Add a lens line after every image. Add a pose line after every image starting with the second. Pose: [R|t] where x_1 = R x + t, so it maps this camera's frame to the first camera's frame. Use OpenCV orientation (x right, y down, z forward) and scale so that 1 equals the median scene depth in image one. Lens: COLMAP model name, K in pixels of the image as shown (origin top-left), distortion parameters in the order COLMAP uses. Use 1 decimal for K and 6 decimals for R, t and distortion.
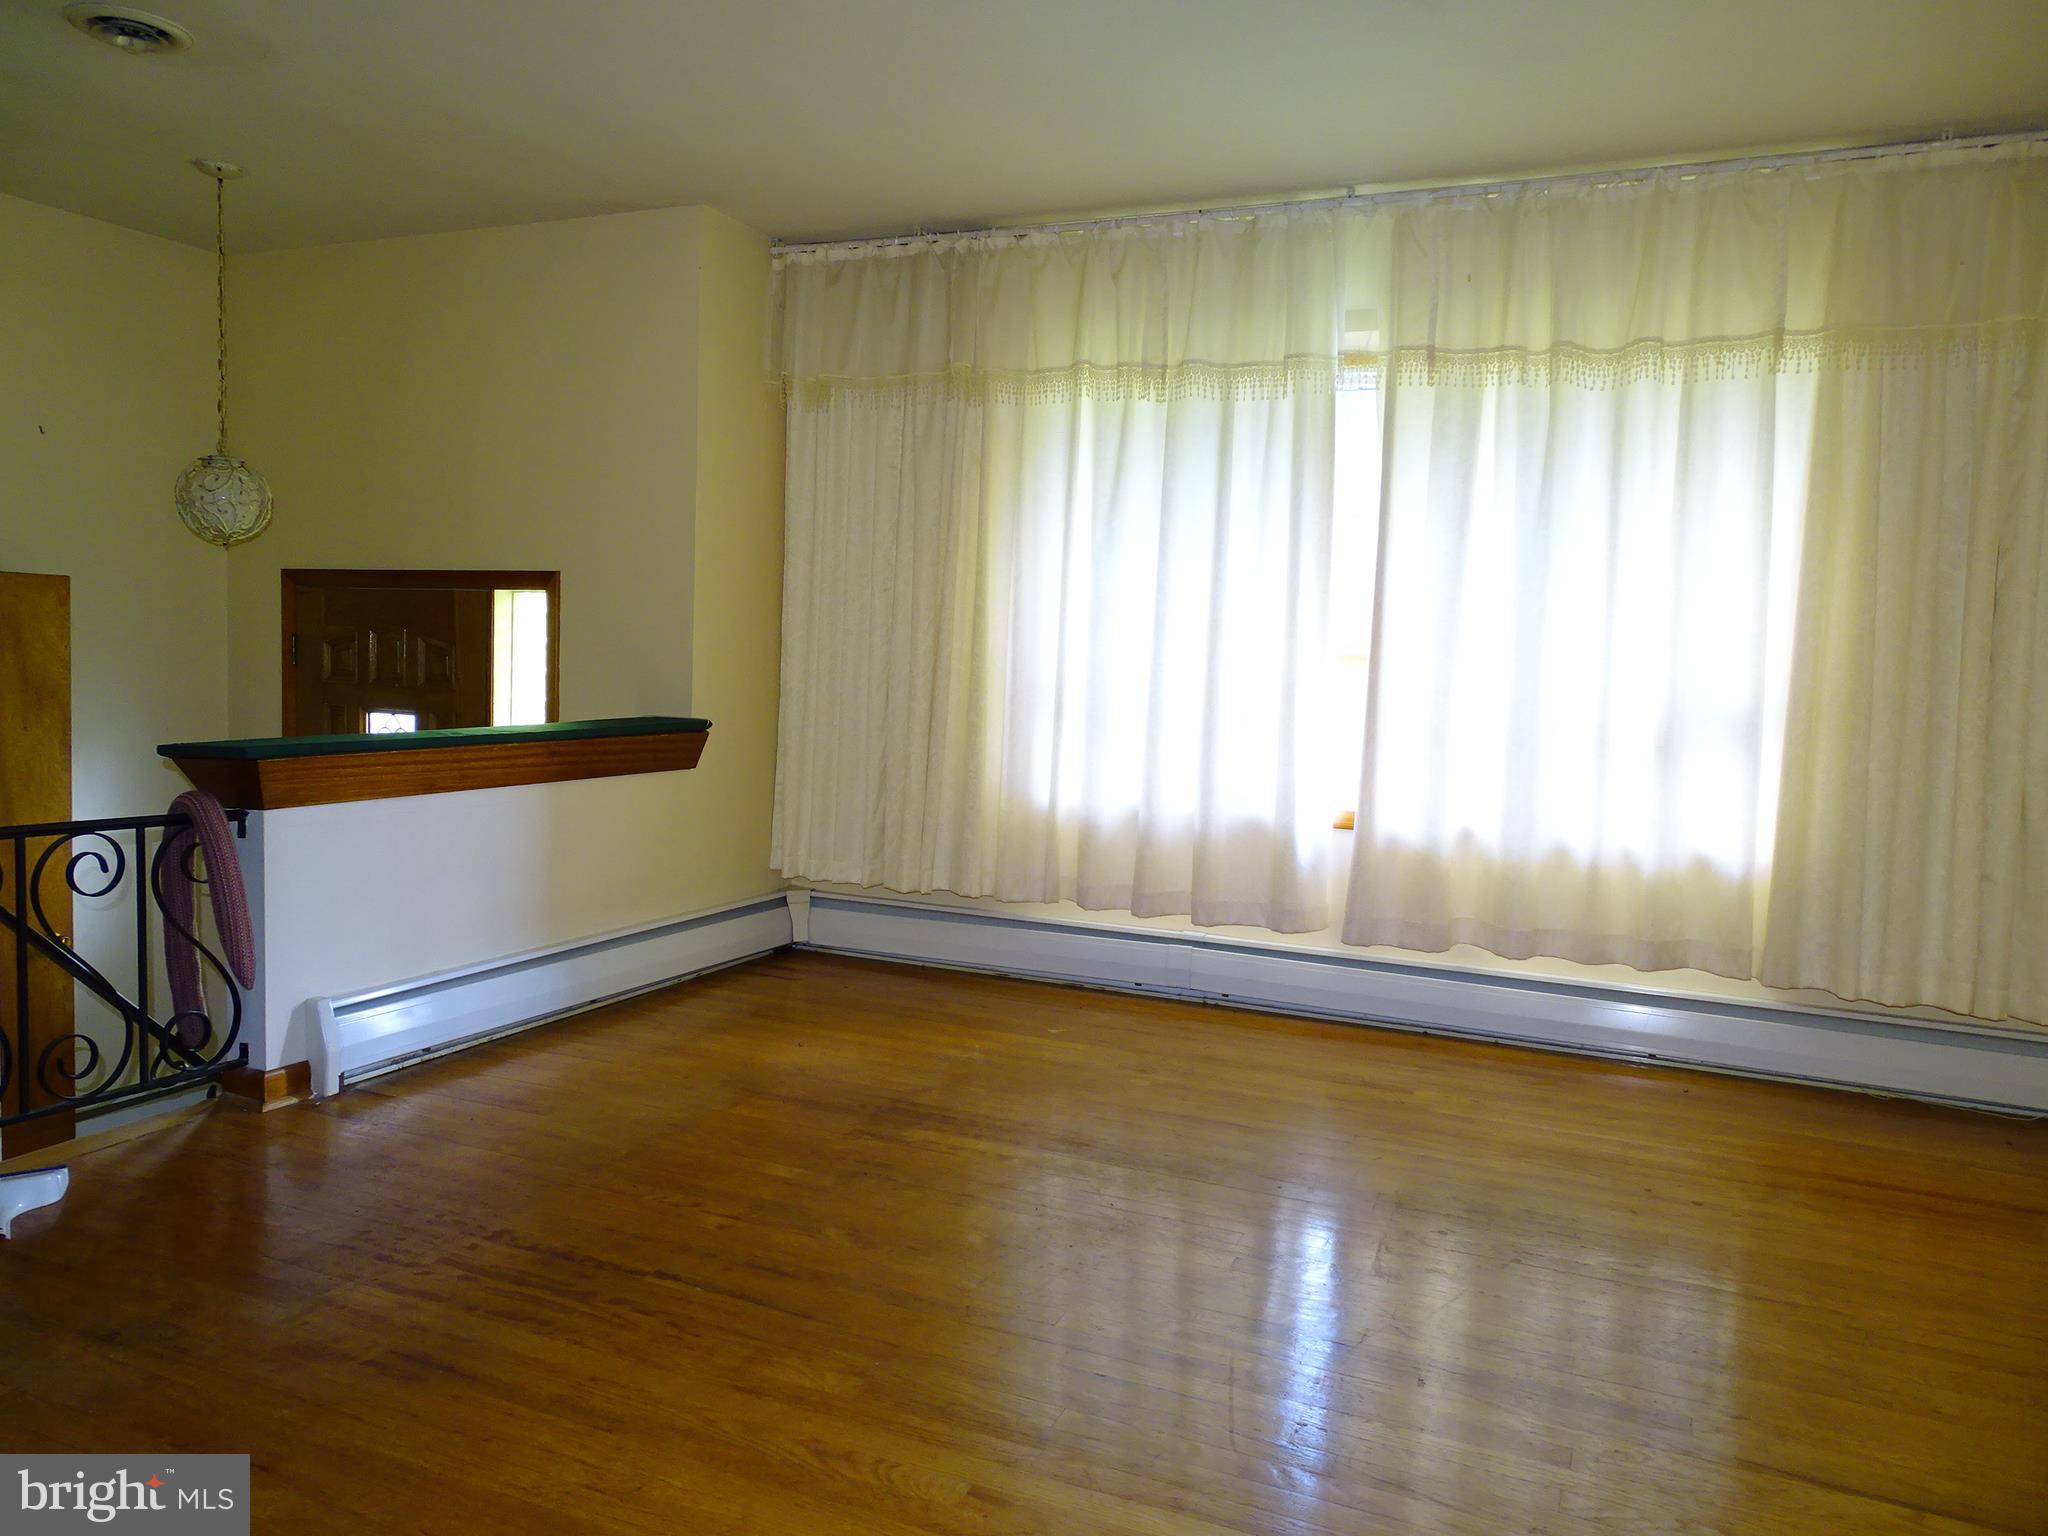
lens RADIAL K [[1451.5, 0, 1025.7], [0, 1451.5, 766.4], [0, 0, 1]] dist [-0.006940, 0.004544]
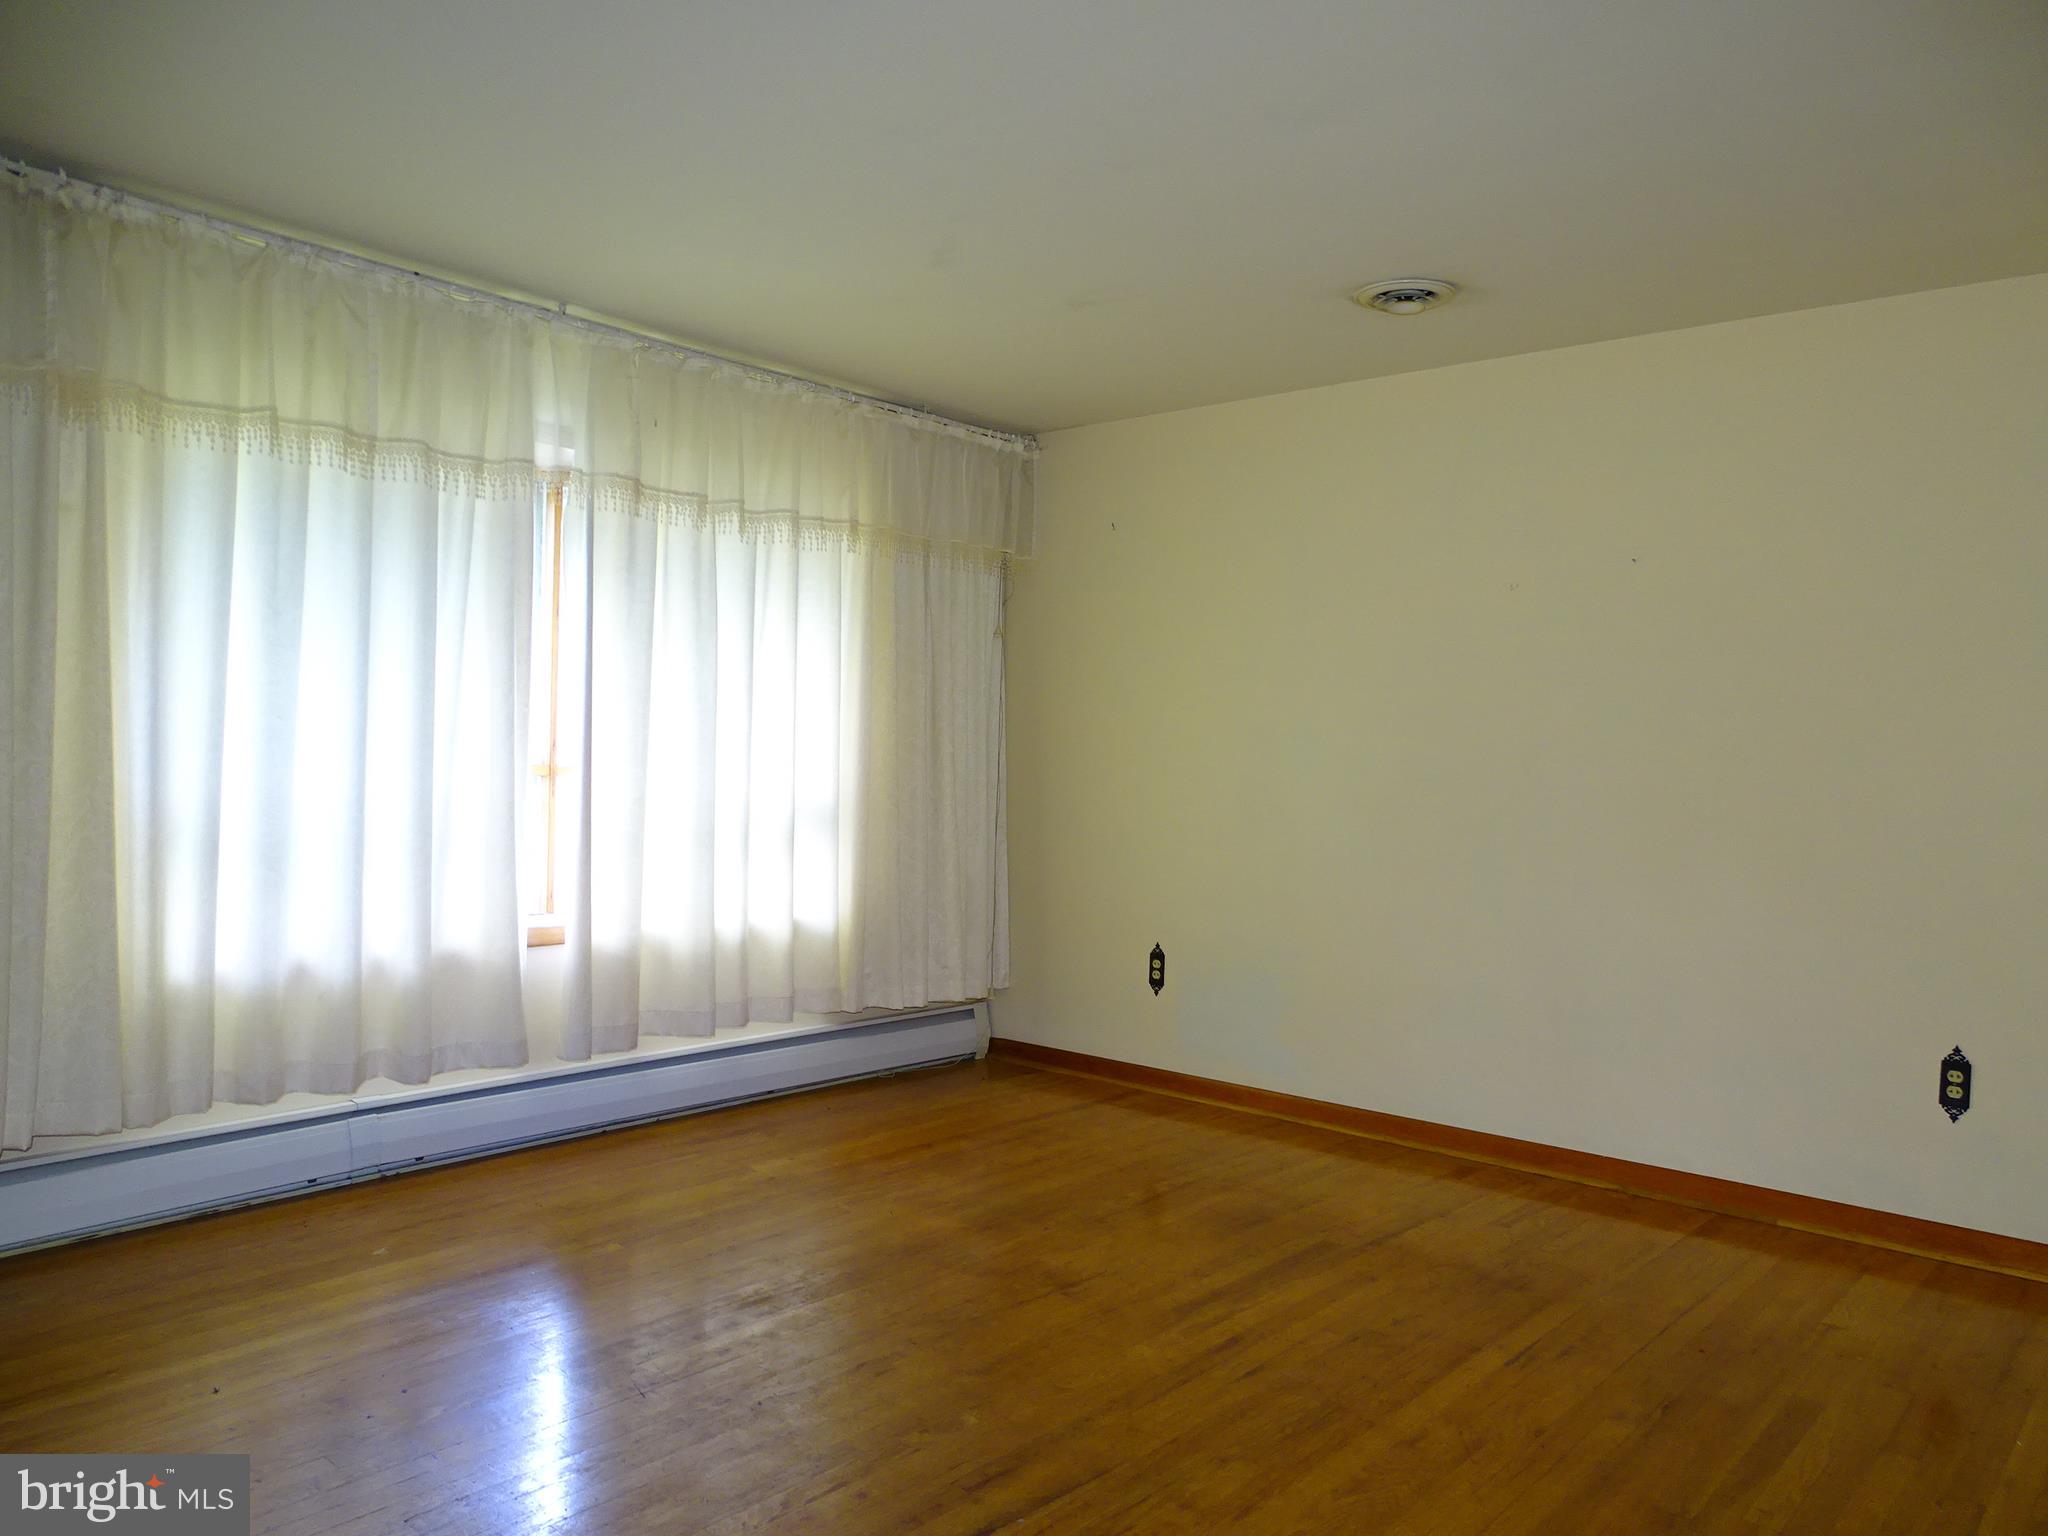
lens RADIAL K [[1451.5, 0, 1025.7], [0, 1451.5, 766.4], [0, 0, 1]] dist [-0.006940, 0.004544]
pose [[0.287197, -0.034010, 0.957268, -0.629800], [0.061812, 0.997945, 0.016911, -0.076145], [-0.955875, 0.054314, 0.288709, 0.410369]]
